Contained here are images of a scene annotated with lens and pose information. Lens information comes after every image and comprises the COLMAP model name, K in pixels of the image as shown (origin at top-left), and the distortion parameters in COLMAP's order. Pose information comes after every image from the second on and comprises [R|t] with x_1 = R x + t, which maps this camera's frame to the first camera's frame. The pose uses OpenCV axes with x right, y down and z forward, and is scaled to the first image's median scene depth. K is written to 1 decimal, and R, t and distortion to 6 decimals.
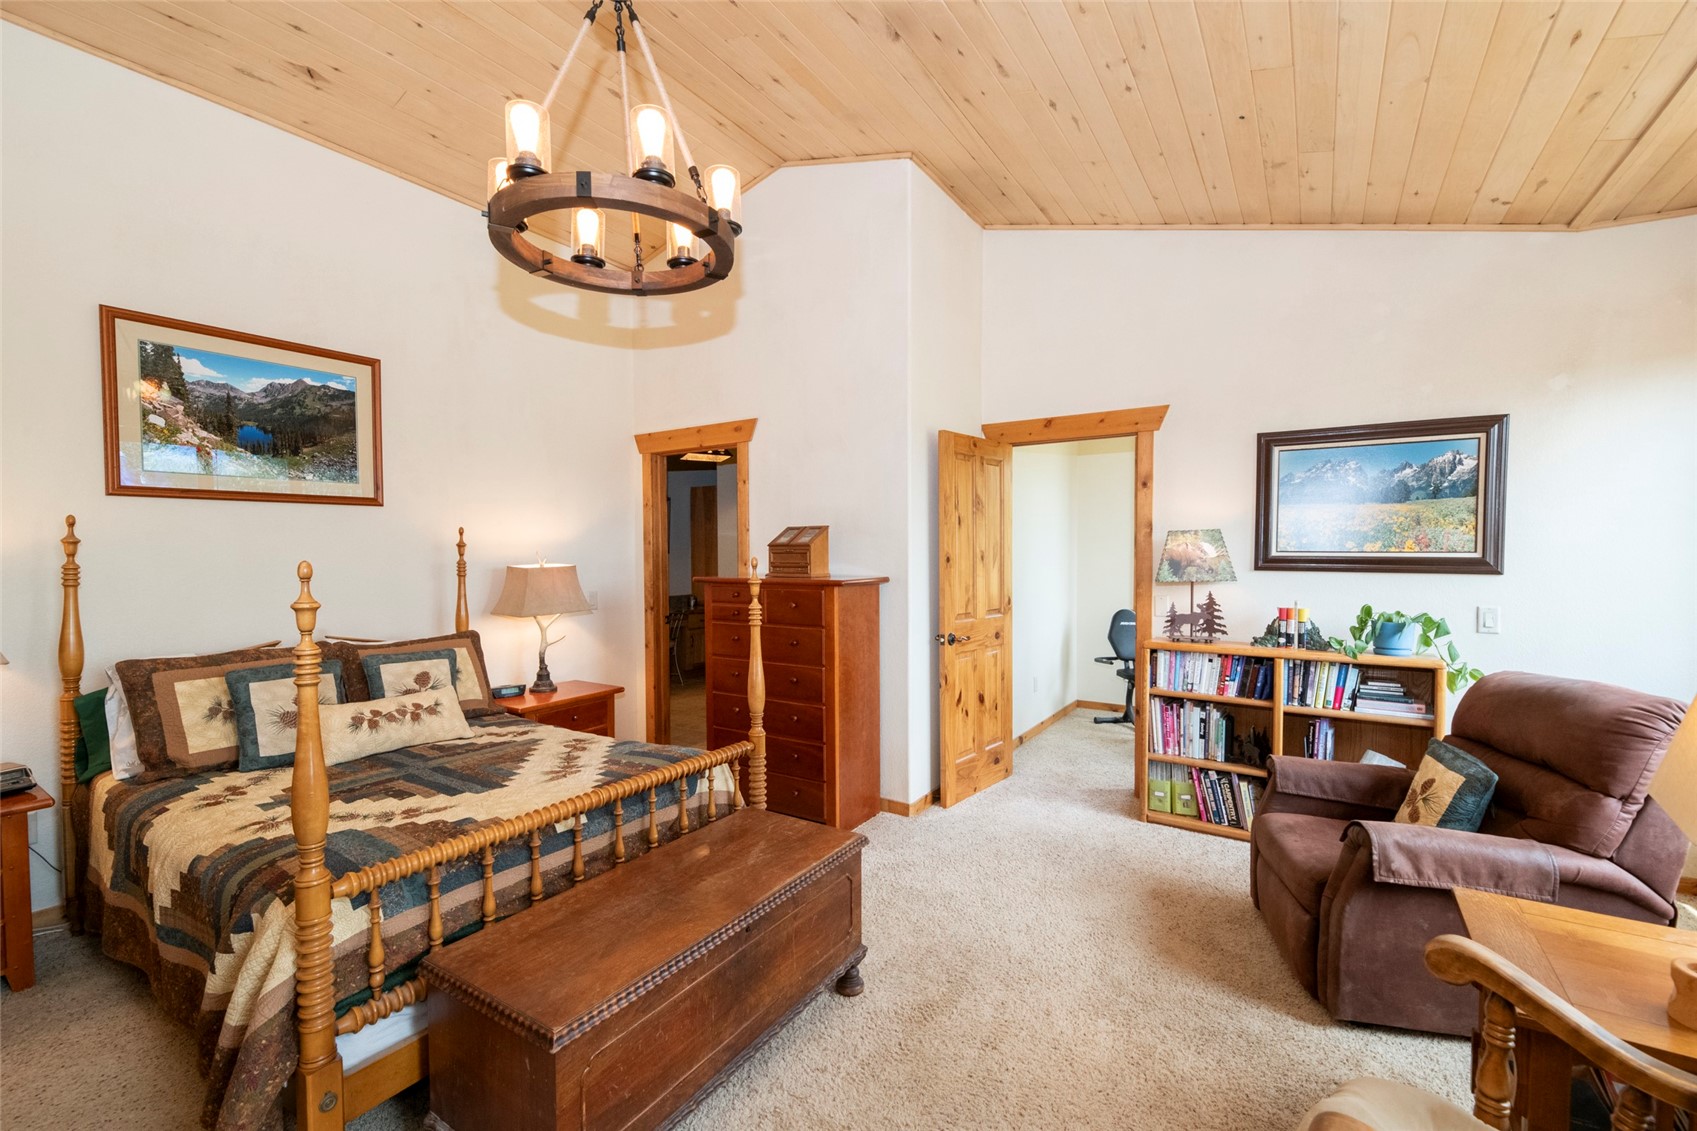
lens RADIAL K [[707.6, 0, 861.9], [0, 707.6, 569.4], [0, 0, 1]] dist [0.002278, -0.003134]
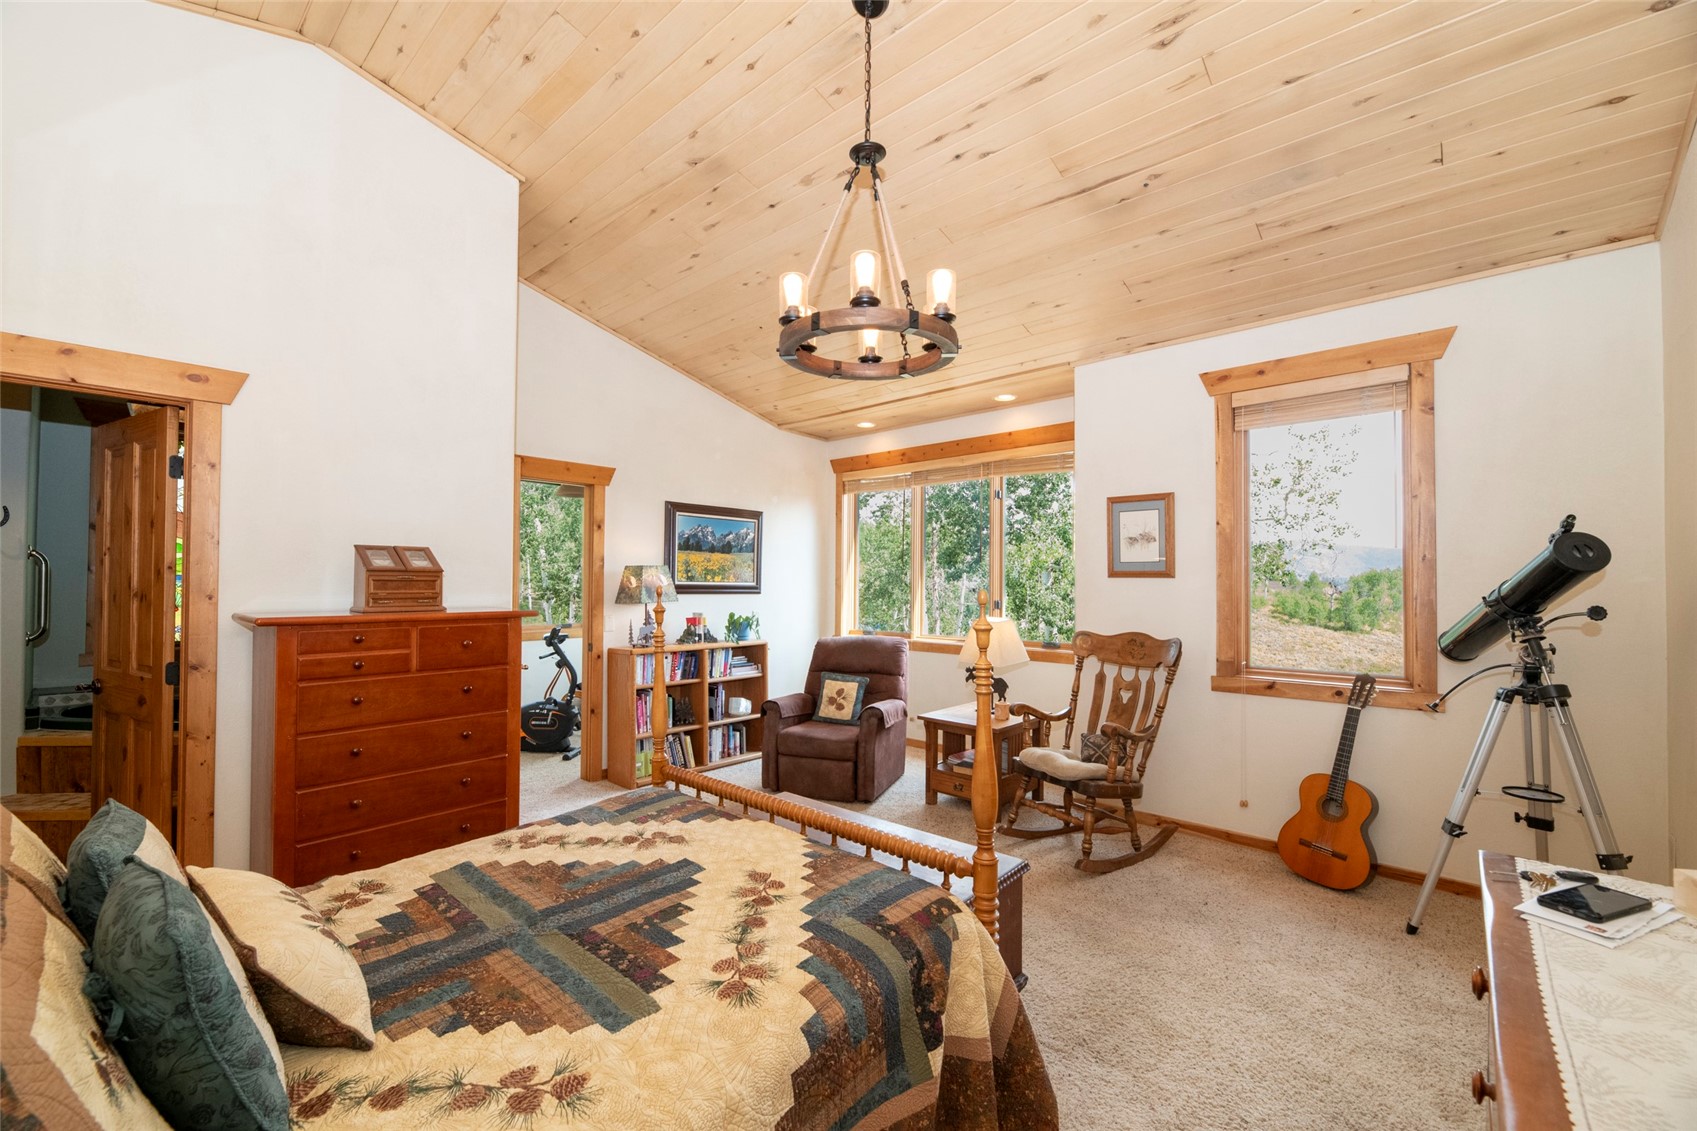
lens RADIAL K [[565.0, 0, 925.6], [0, 565.0, 576.0], [0, 0, 1]] dist [0.000305, -0.000004]
pose [[0.171978, 0.014652, 0.984992, -0.548188], [0.018164, 0.999672, -0.018042, -0.005576], [-0.984933, 0.020994, 0.171655, 0.294560]]
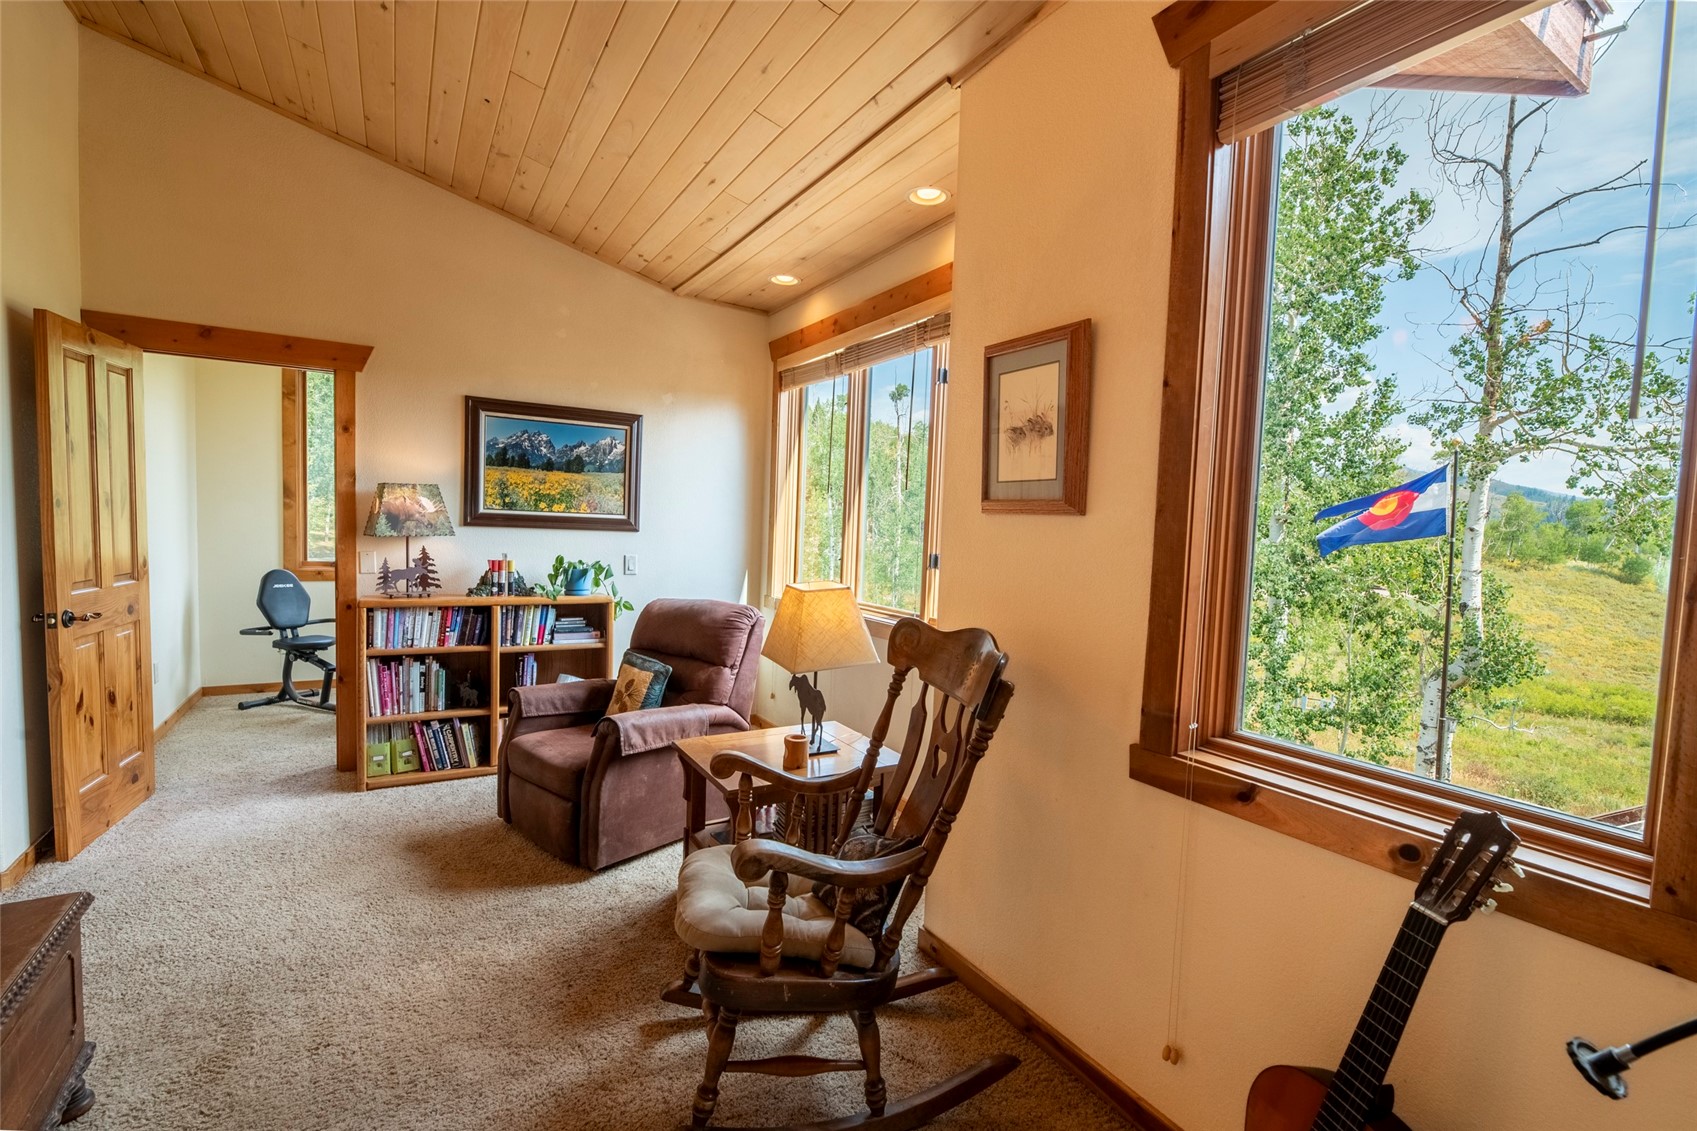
lens RADIAL K [[707.6, 0, 861.9], [0, 707.6, 569.4], [0, 0, 1]] dist [0.002278, -0.003134]
pose [[0.438734, -0.039590, 0.897745, -0.147827], [-0.015524, 0.998546, 0.051622, 0.002750], [-0.898483, -0.036585, 0.437481, 0.002404]]
